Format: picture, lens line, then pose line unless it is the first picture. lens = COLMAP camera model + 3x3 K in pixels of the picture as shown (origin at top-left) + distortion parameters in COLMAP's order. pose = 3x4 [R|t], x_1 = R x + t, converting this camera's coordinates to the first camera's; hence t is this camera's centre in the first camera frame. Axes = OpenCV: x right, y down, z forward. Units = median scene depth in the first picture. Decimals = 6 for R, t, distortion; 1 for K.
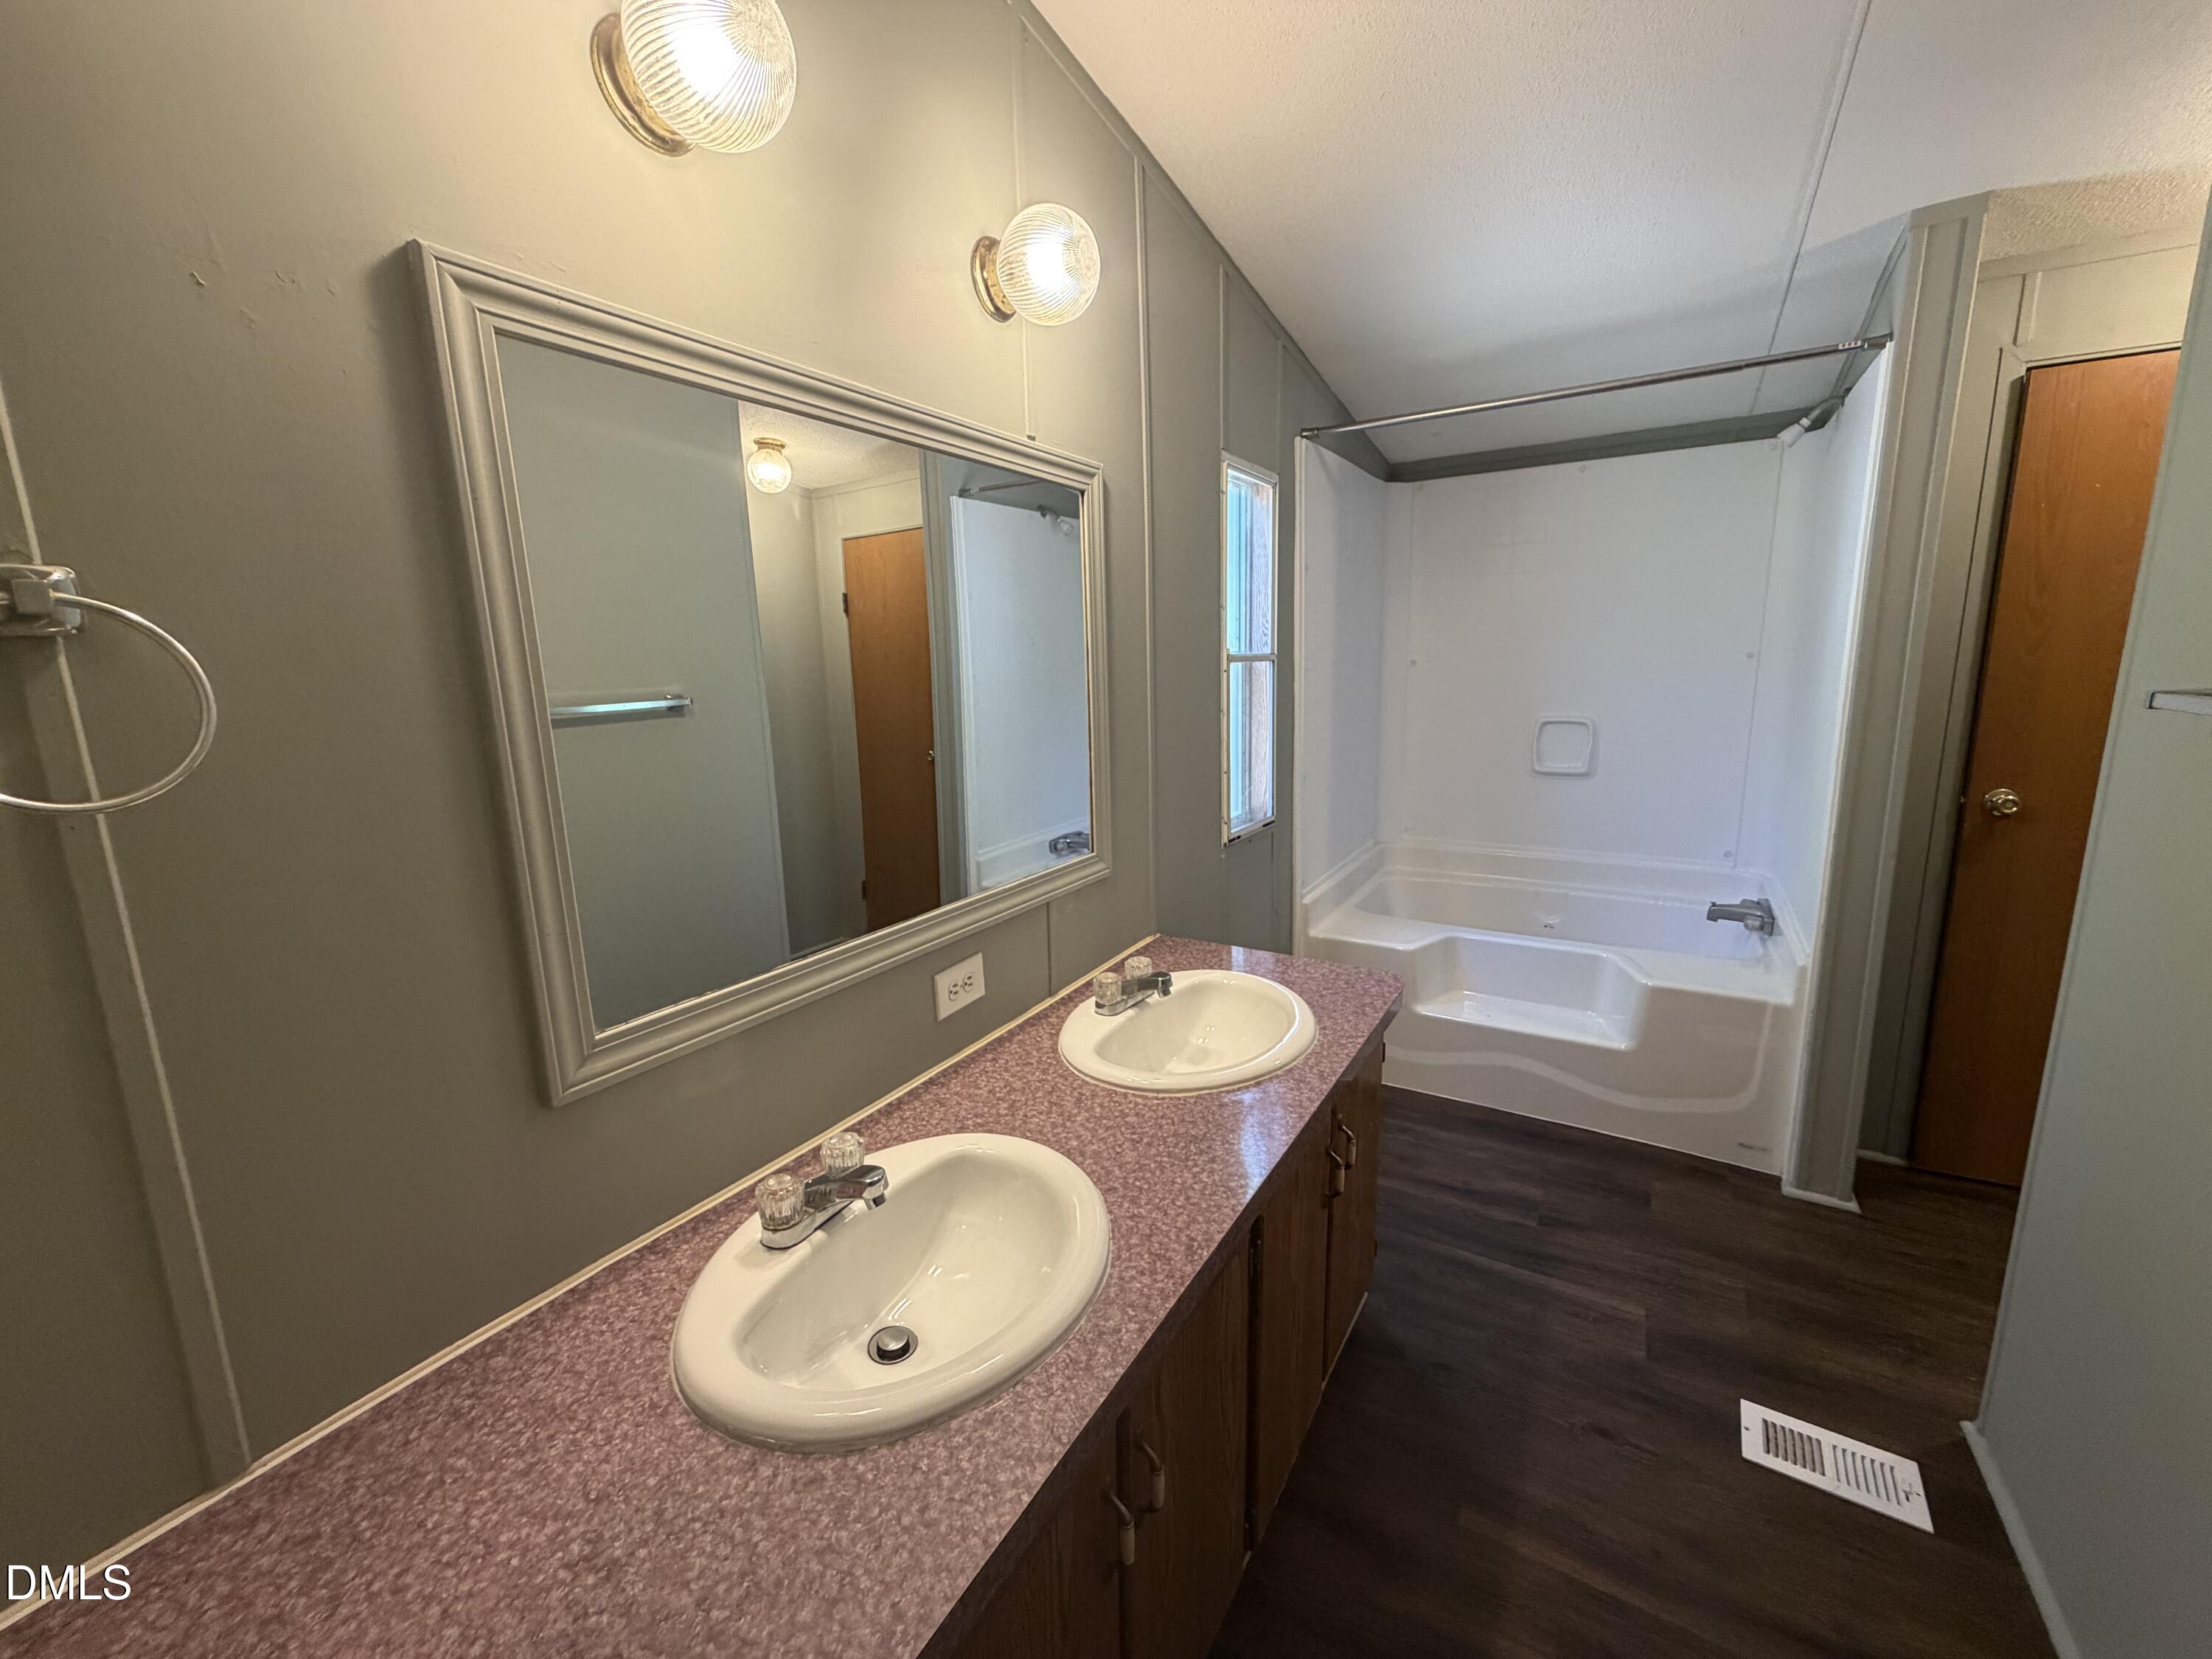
lens RADIAL K [[882.4, 0, 1102.7], [0, 882.4, 828.1], [0, 0, 1]] dist [-0.000227, 0.000861]
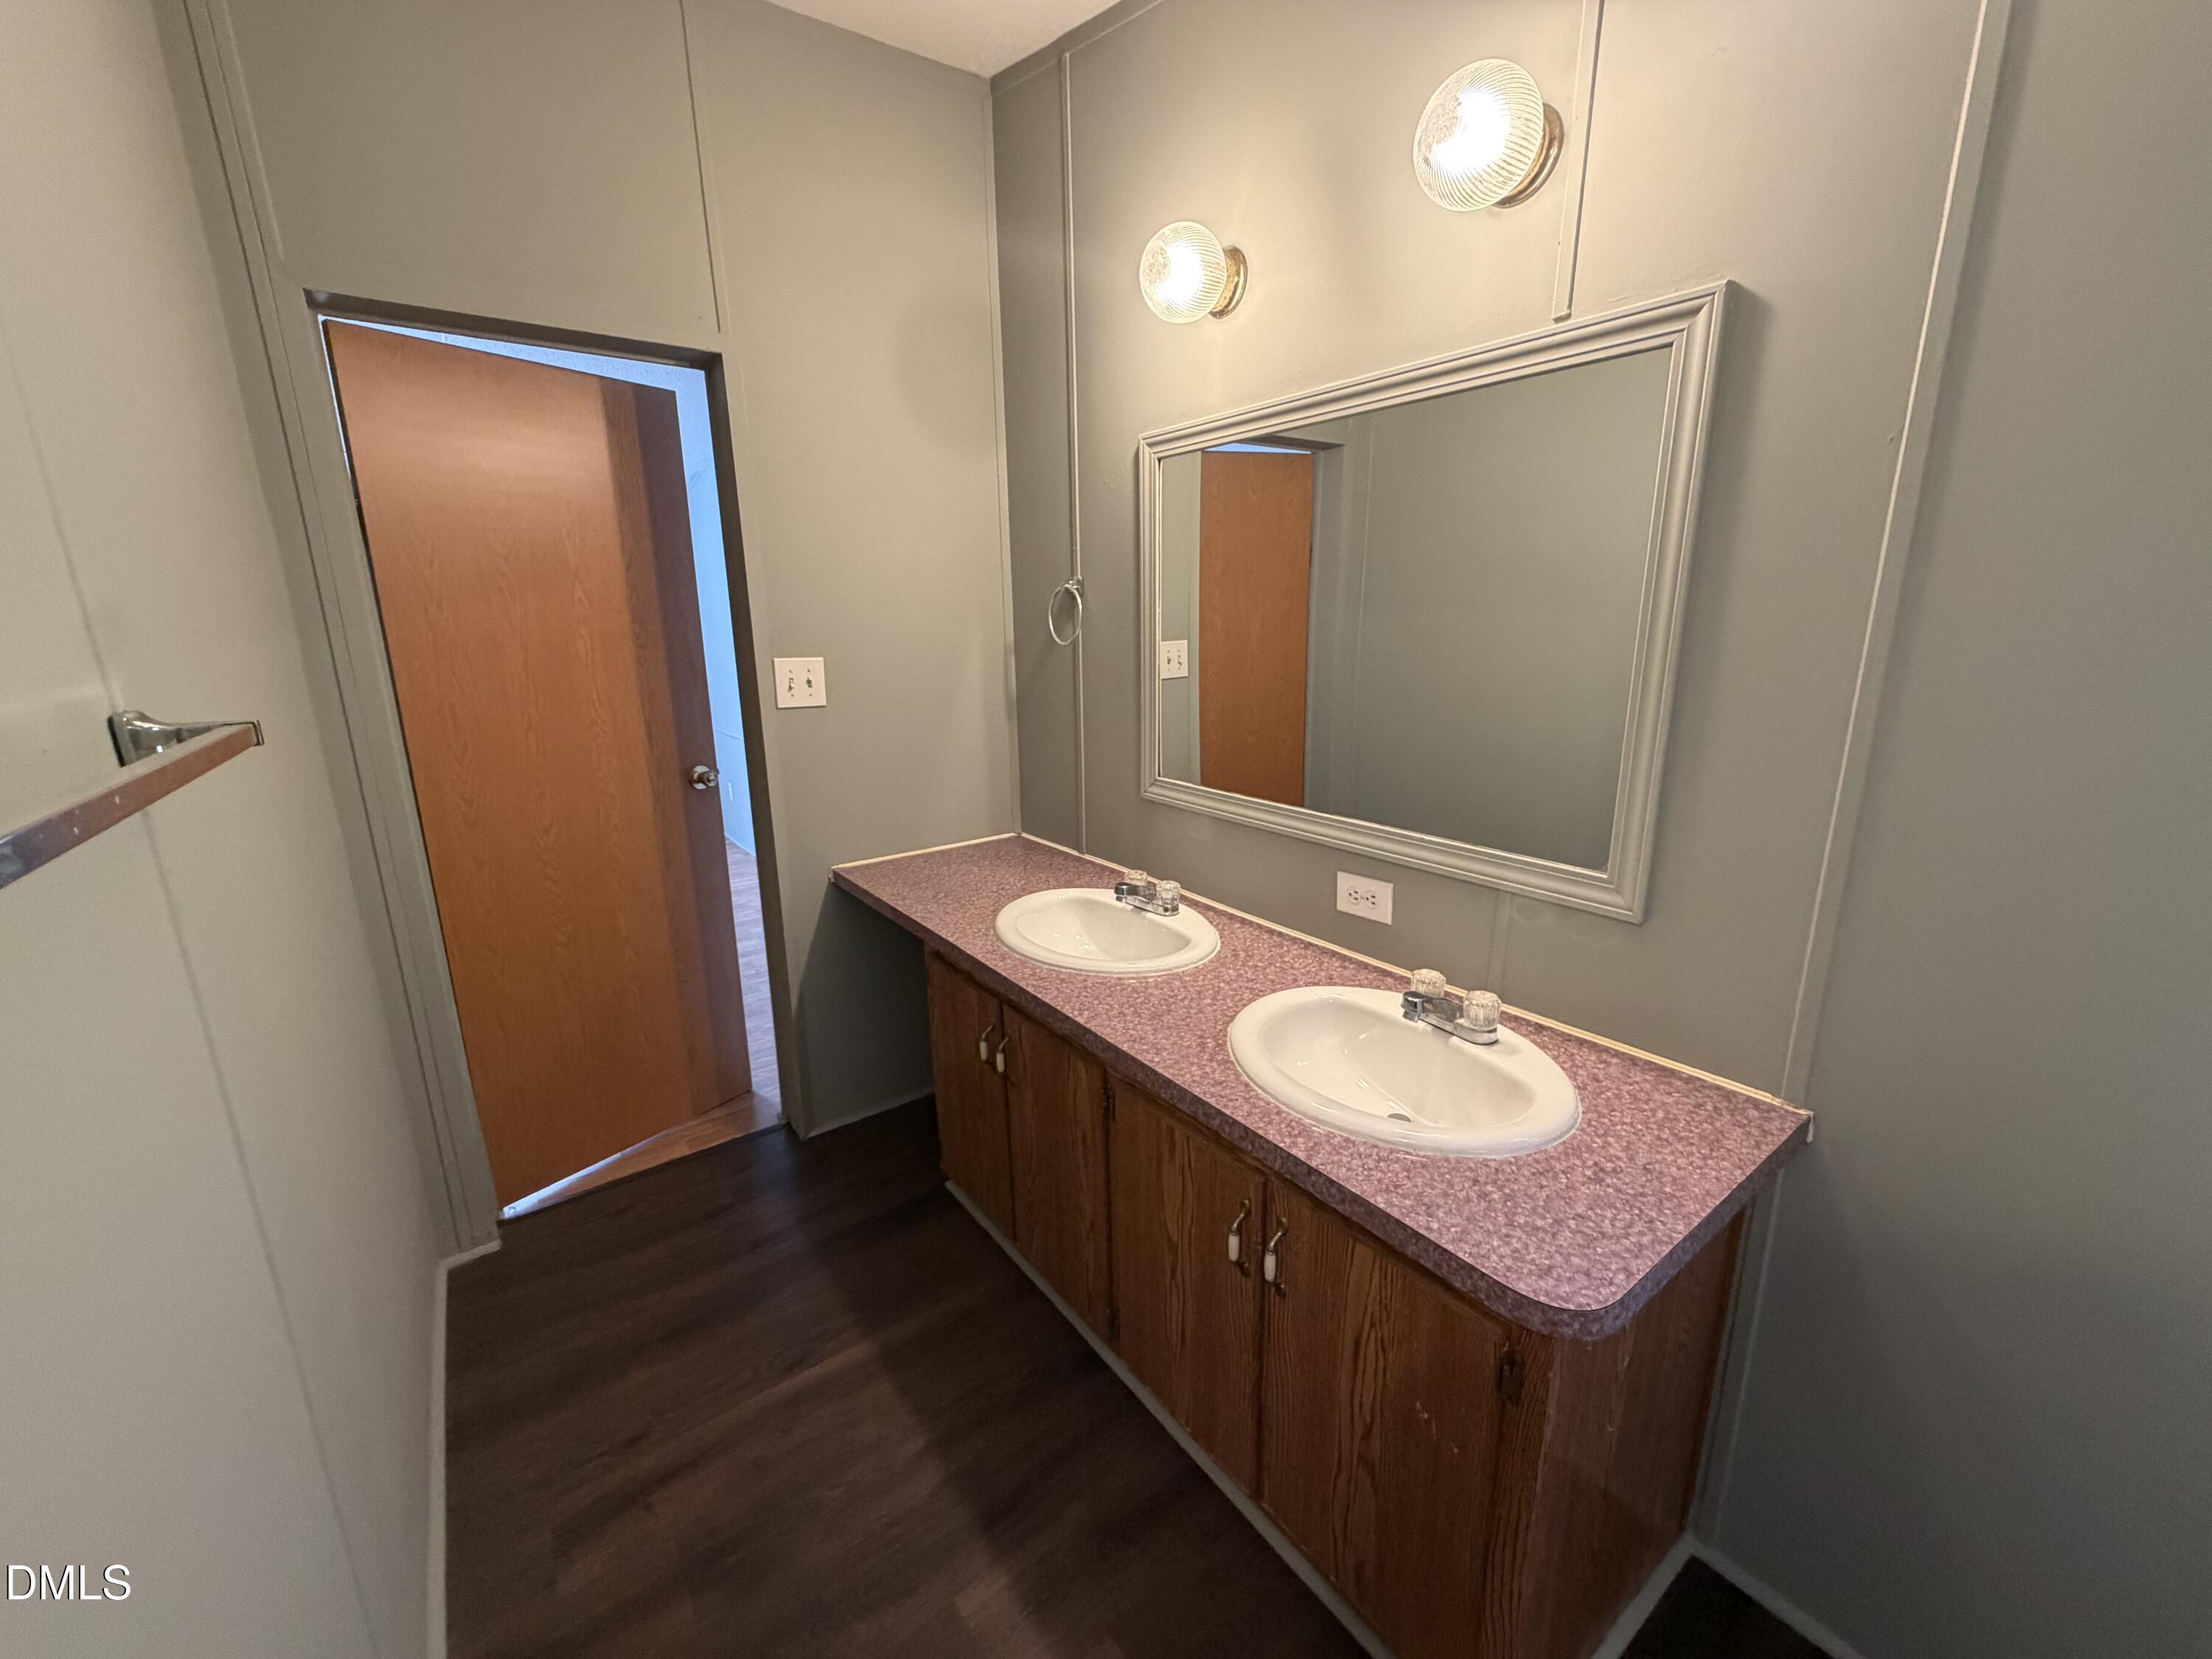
lens RADIAL K [[882.4, 0, 1106.0], [0, 882.4, 826.6], [0, 0, 1]] dist [-0.000227, 0.000861]
pose [[-0.372838, 0.253649, -0.892555, 1.137367], [-0.147578, 0.933459, 0.326919, -0.269905], [0.916086, 0.253609, -0.310596, 1.244593]]
